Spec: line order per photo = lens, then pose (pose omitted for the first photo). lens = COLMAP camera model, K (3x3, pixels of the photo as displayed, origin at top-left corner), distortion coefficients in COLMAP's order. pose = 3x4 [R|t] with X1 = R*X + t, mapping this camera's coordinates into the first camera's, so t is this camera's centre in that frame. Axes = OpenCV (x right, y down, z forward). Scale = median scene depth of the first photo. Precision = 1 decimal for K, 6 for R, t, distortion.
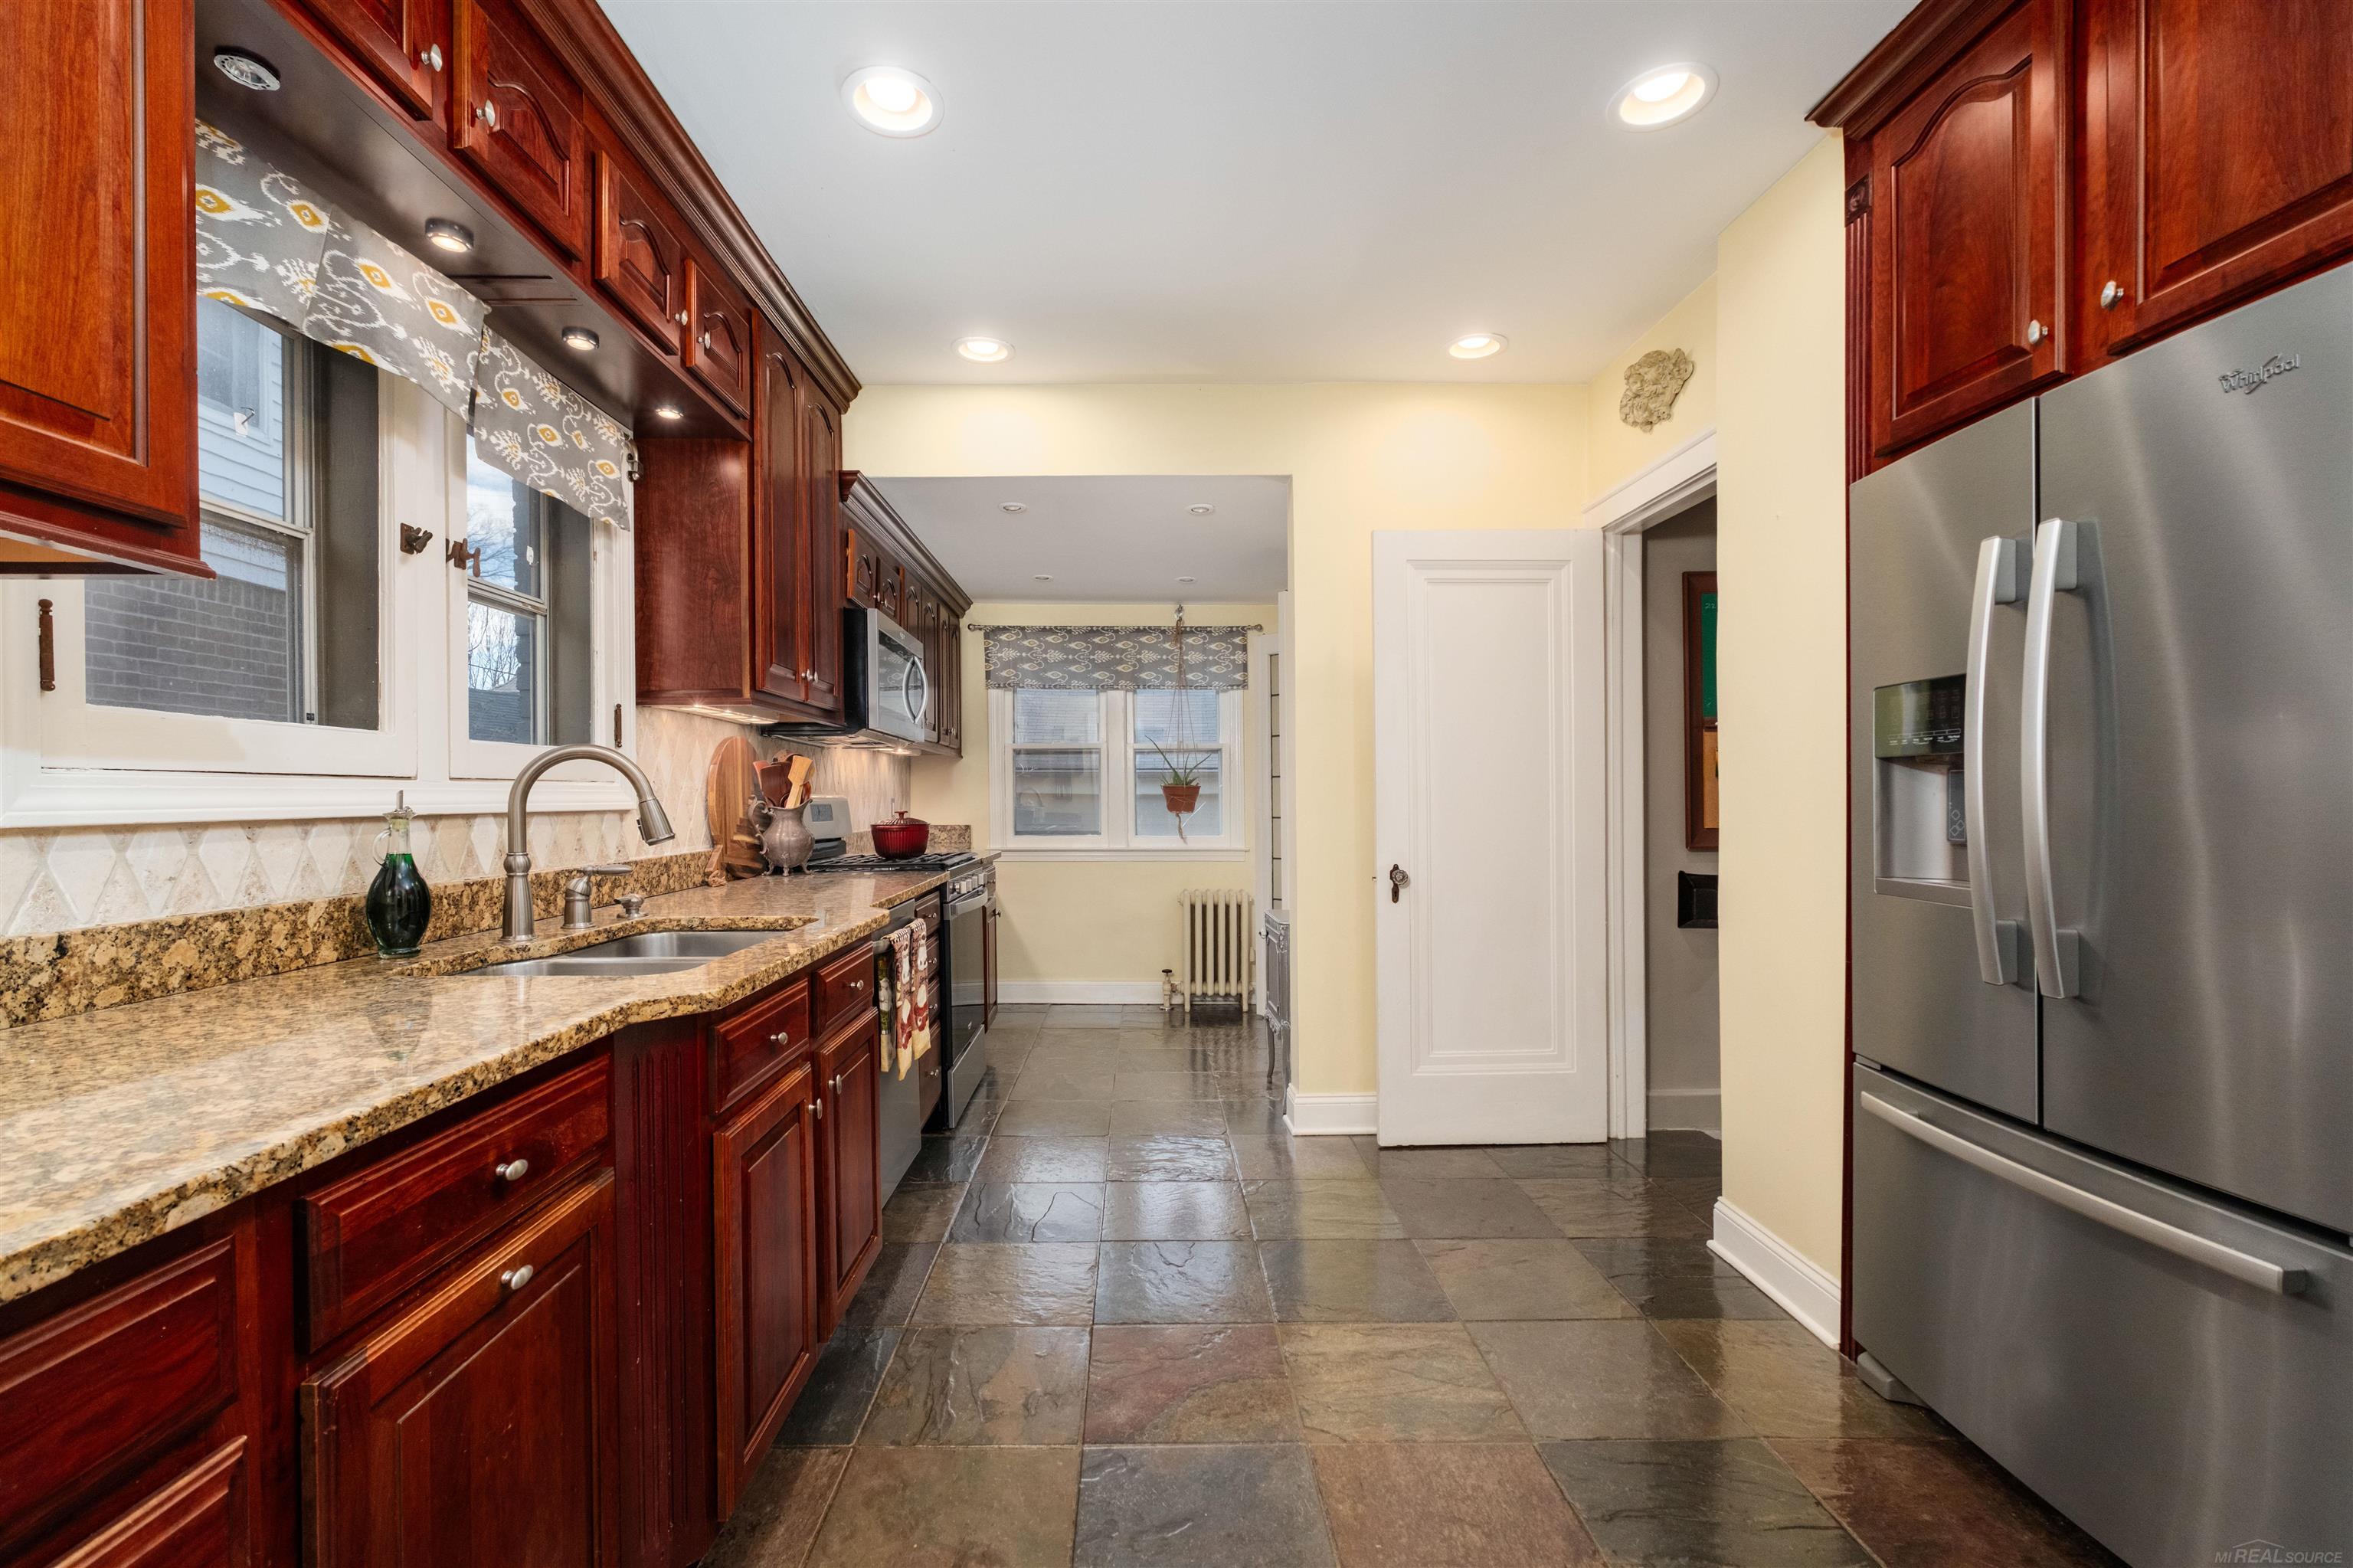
lens RADIAL K [[1016.9, 0, 1176.5], [0, 1016.9, 784.0], [0, 0, 1]] dist [-0.008325, 0.003573]
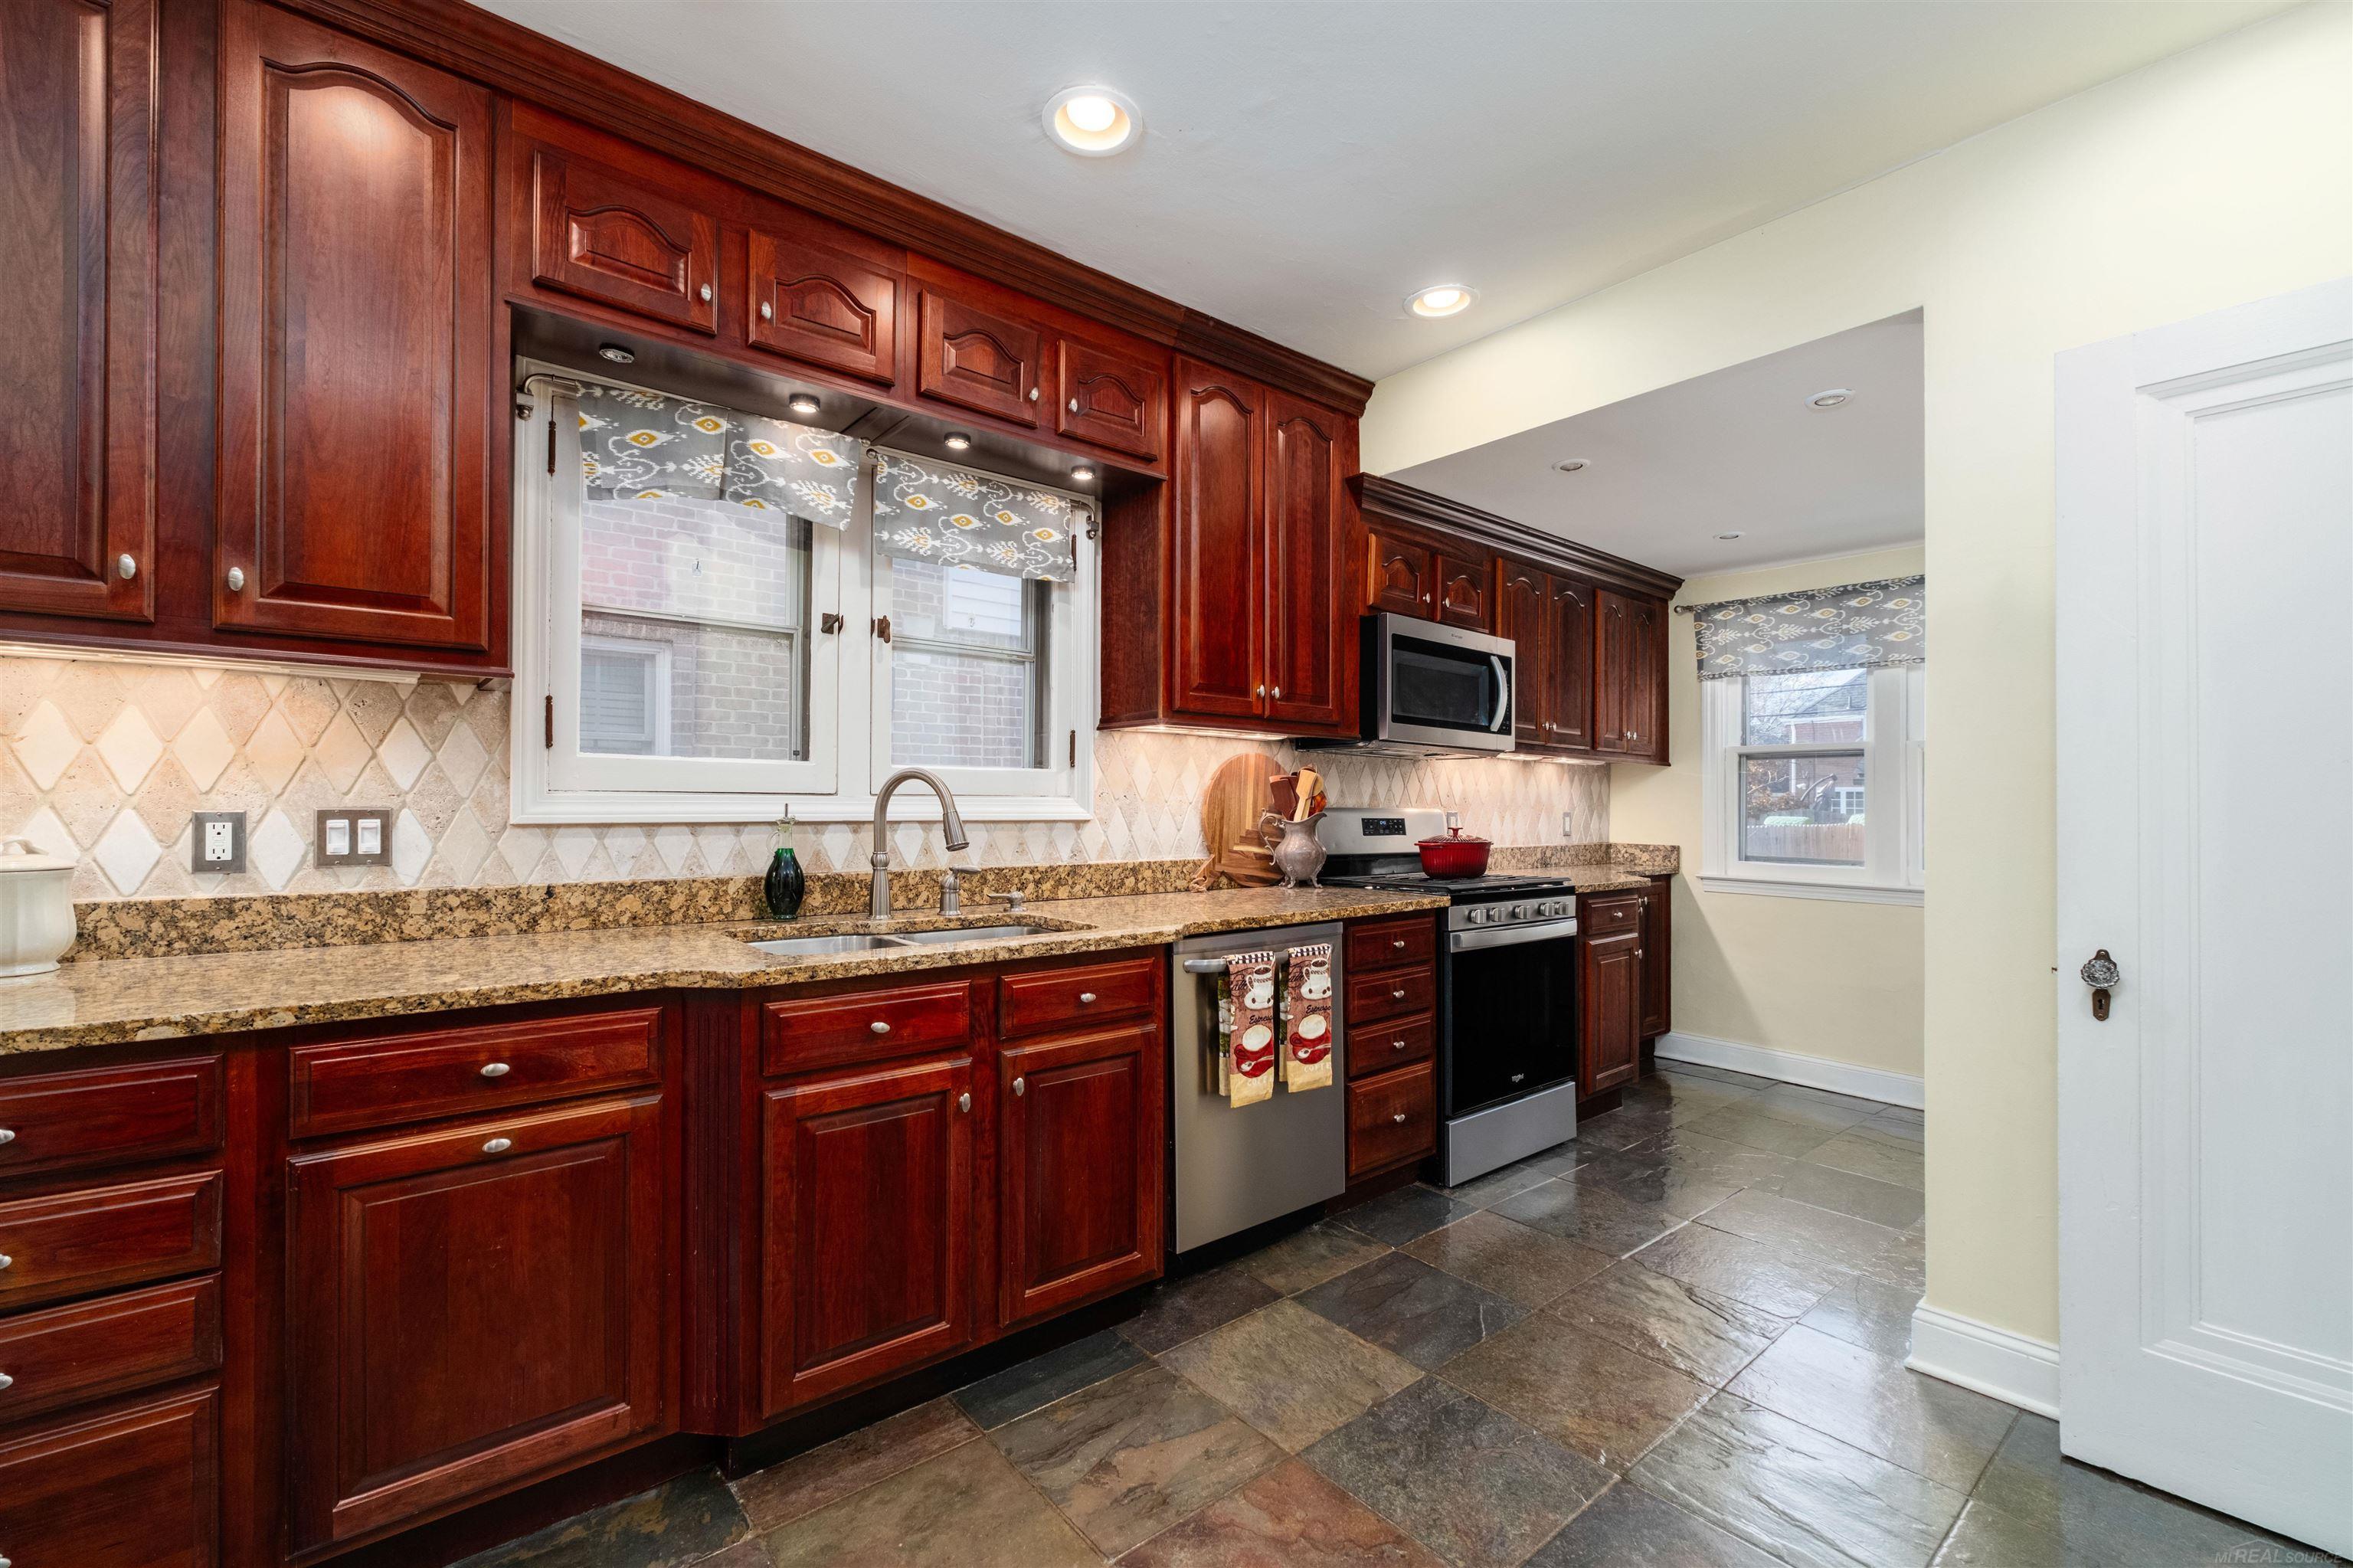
lens RADIAL K [[1016.9, 0, 1176.5], [0, 1016.9, 784.0], [0, 0, 1]] dist [-0.008325, 0.003573]
pose [[0.616758, -0.005290, -0.787135, 0.691270], [-0.001461, 0.999968, -0.007865, -0.010799], [0.787152, 0.006001, 0.616730, 0.554546]]
